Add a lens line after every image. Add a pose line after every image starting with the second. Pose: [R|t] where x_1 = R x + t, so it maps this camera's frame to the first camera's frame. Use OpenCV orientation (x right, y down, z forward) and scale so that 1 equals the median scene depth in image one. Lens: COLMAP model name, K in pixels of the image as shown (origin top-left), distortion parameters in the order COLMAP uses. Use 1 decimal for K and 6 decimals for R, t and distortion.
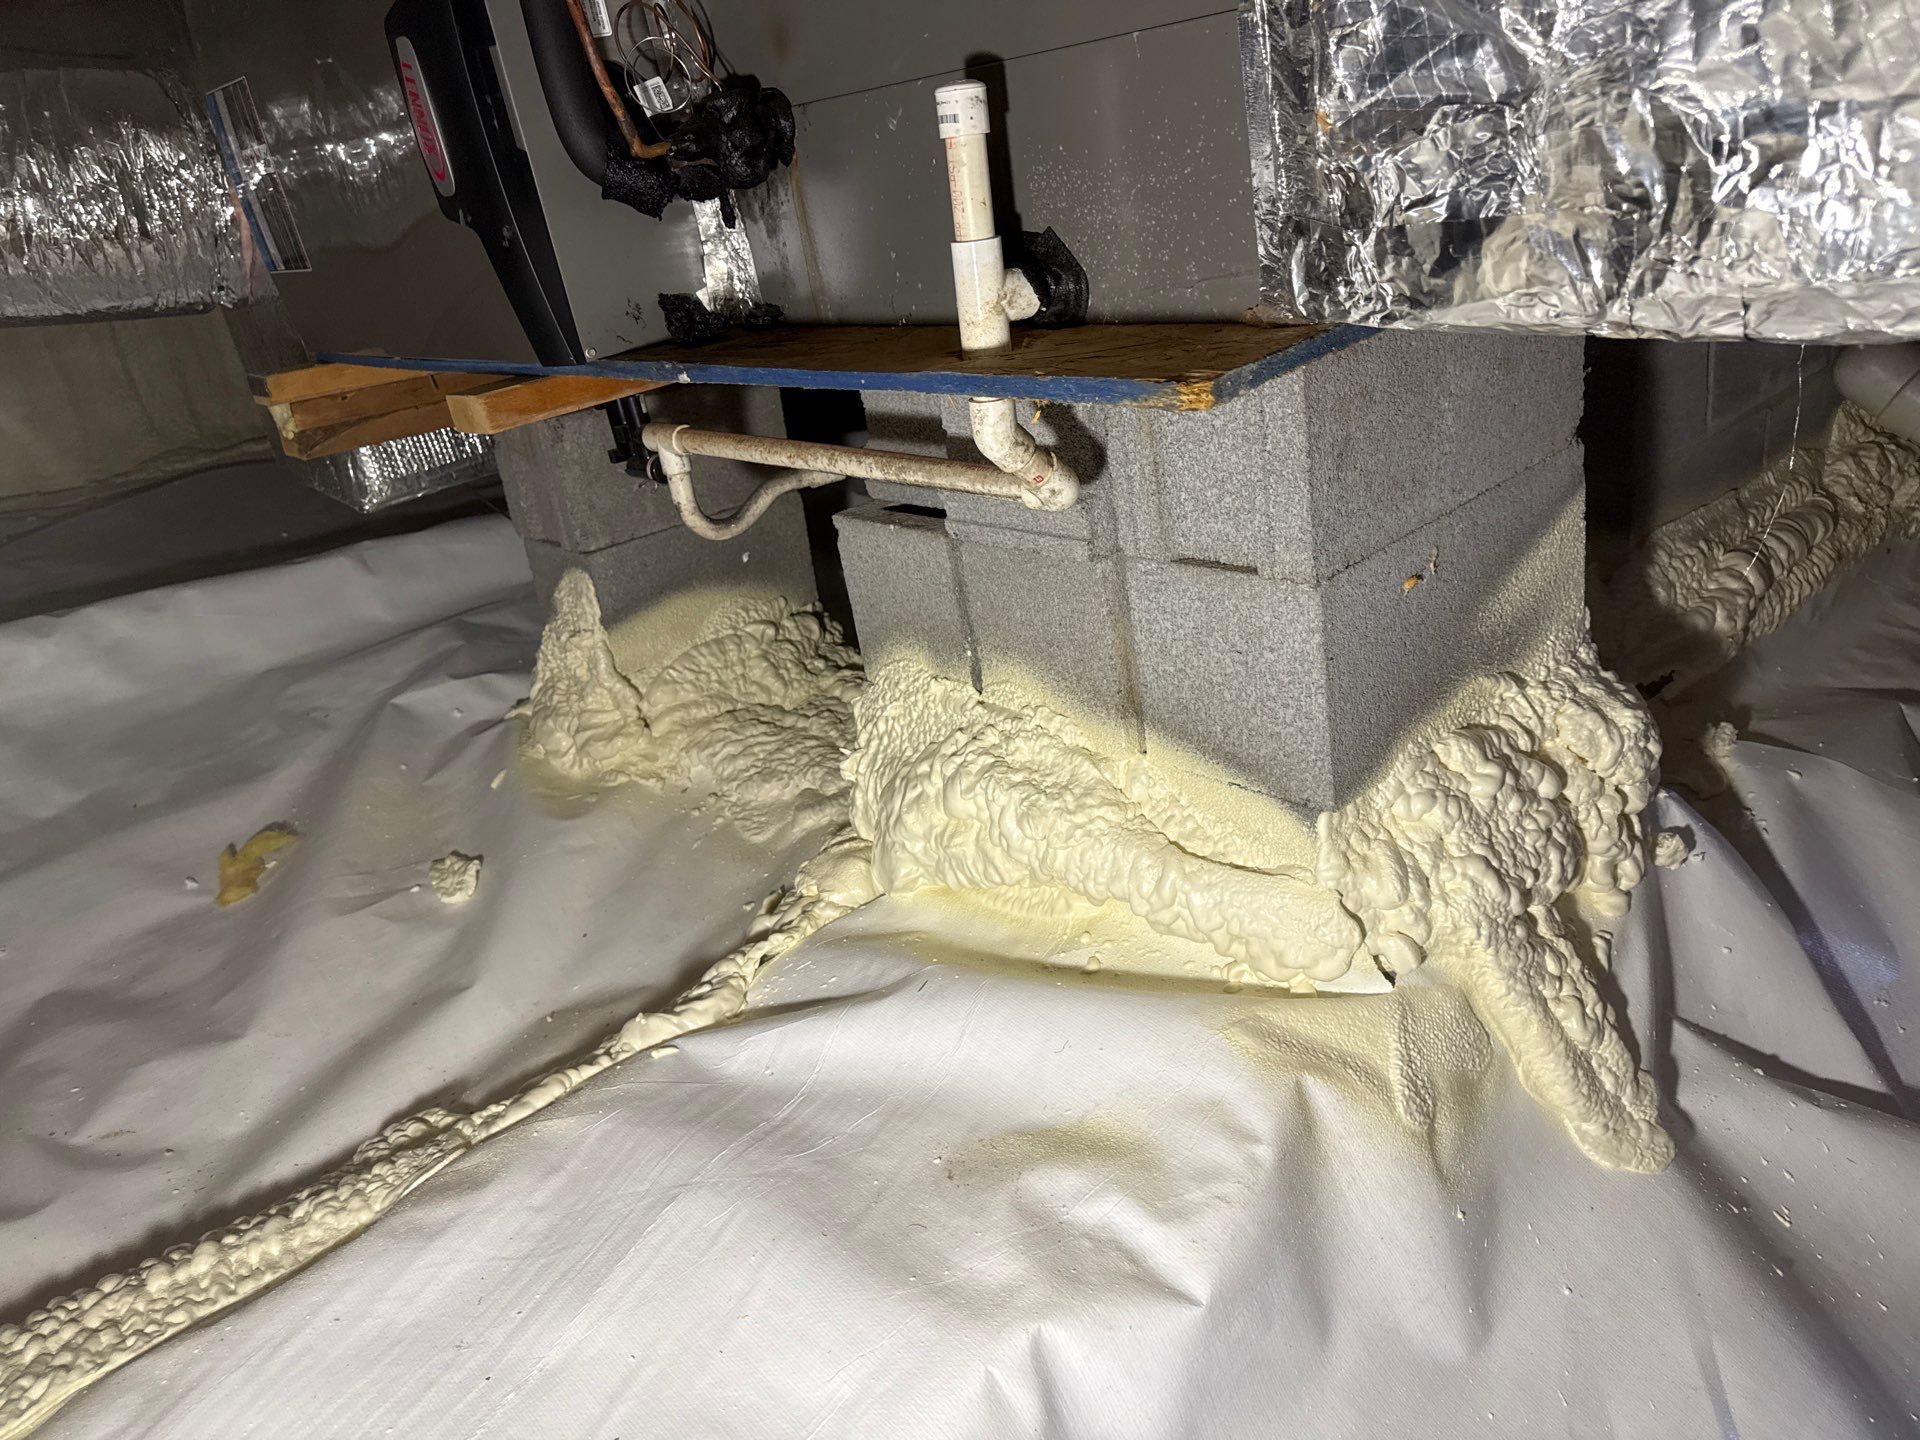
lens RADIAL K [[1324.9, 0, 950.7], [0, 1324.9, 711.2], [0, 0, 1]] dist [0.010415, -0.038161]
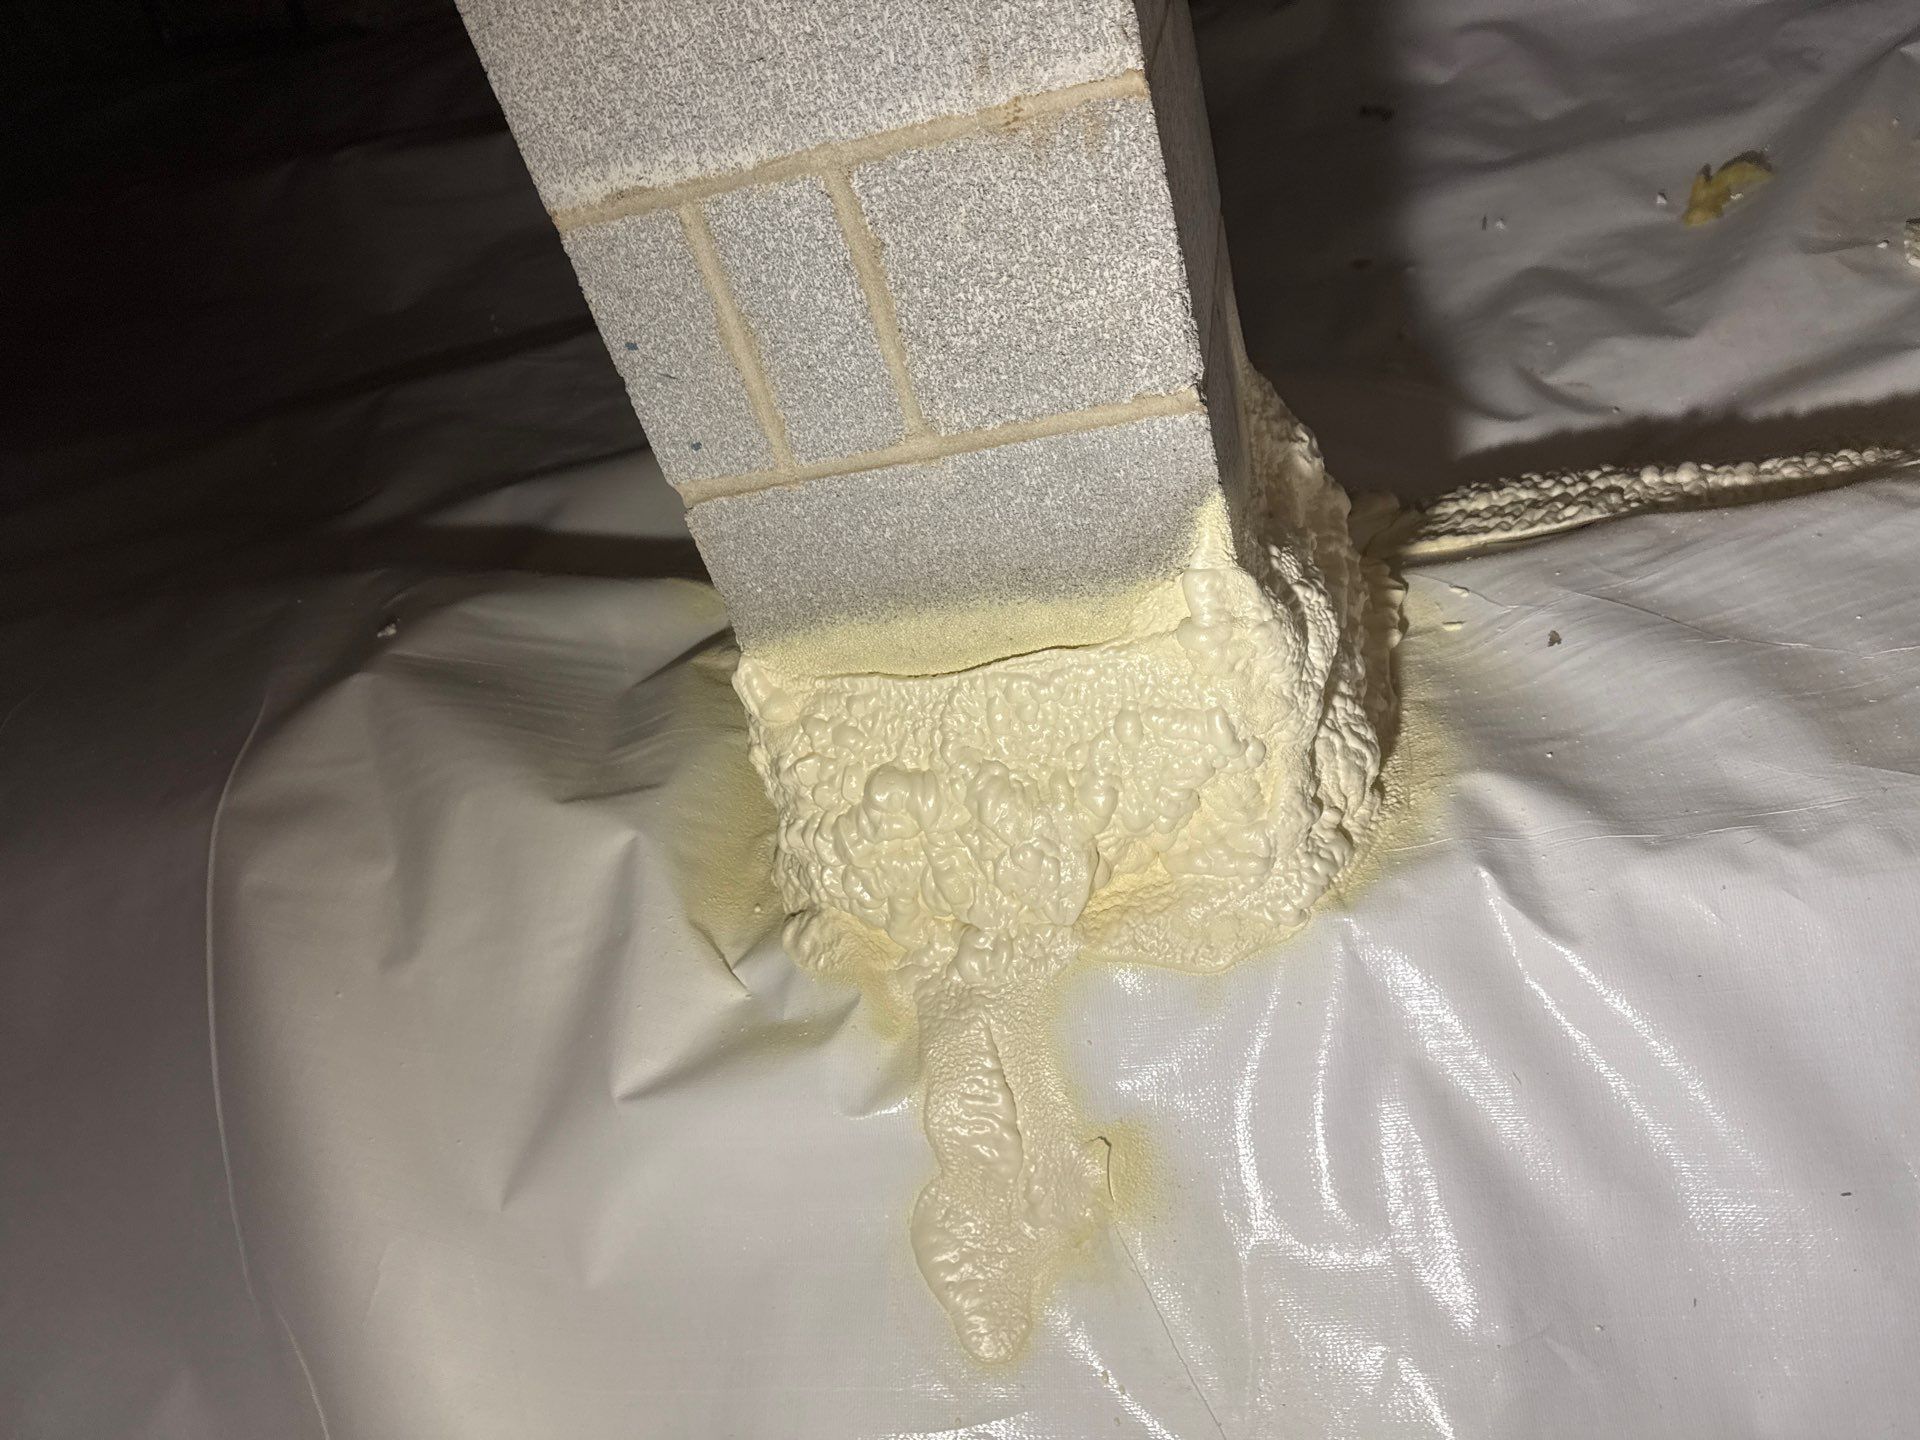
lens RADIAL K [[1324.9, 0, 950.7], [0, 1324.9, 711.2], [0, 0, 1]] dist [0.010415, -0.038161]
pose [[0.628713, 0.430546, -0.647573, -0.049816], [-0.117352, 0.875737, 0.468309, 0.059346], [0.768732, -0.218438, 0.601112, -0.219735]]
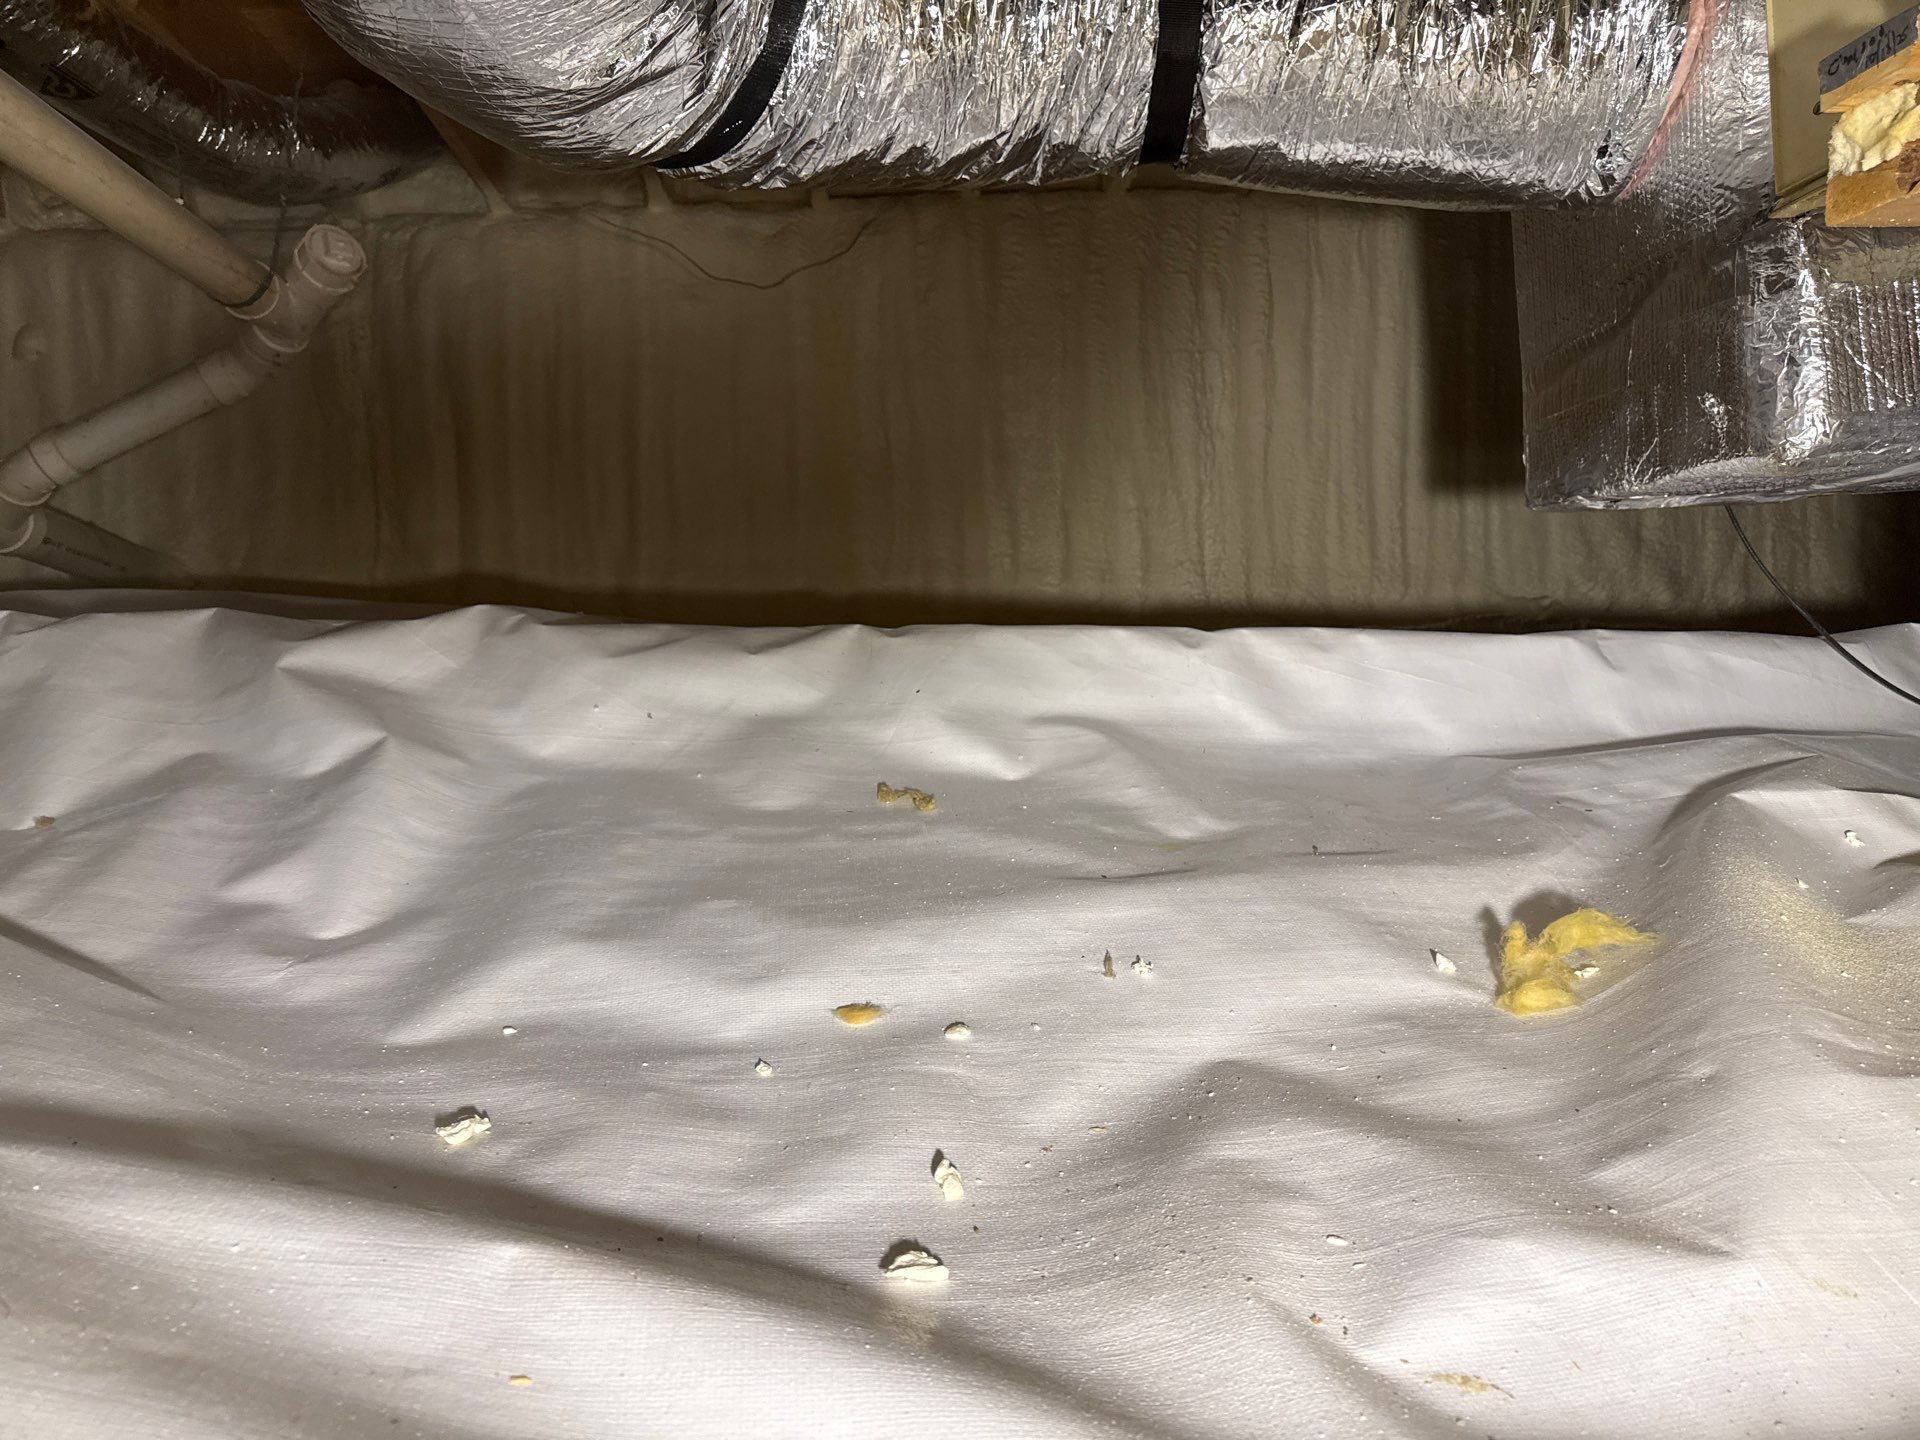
lens RADIAL K [[1324.9, 0, 950.7], [0, 1324.9, 711.2], [0, 0, 1]] dist [0.010415, -0.038161]
pose [[0.804244, 0.114950, -0.583077, -0.441584], [-0.283175, 0.936701, -0.205922, 0.207500], [0.522498, 0.330724, 0.785886, 0.441334]]
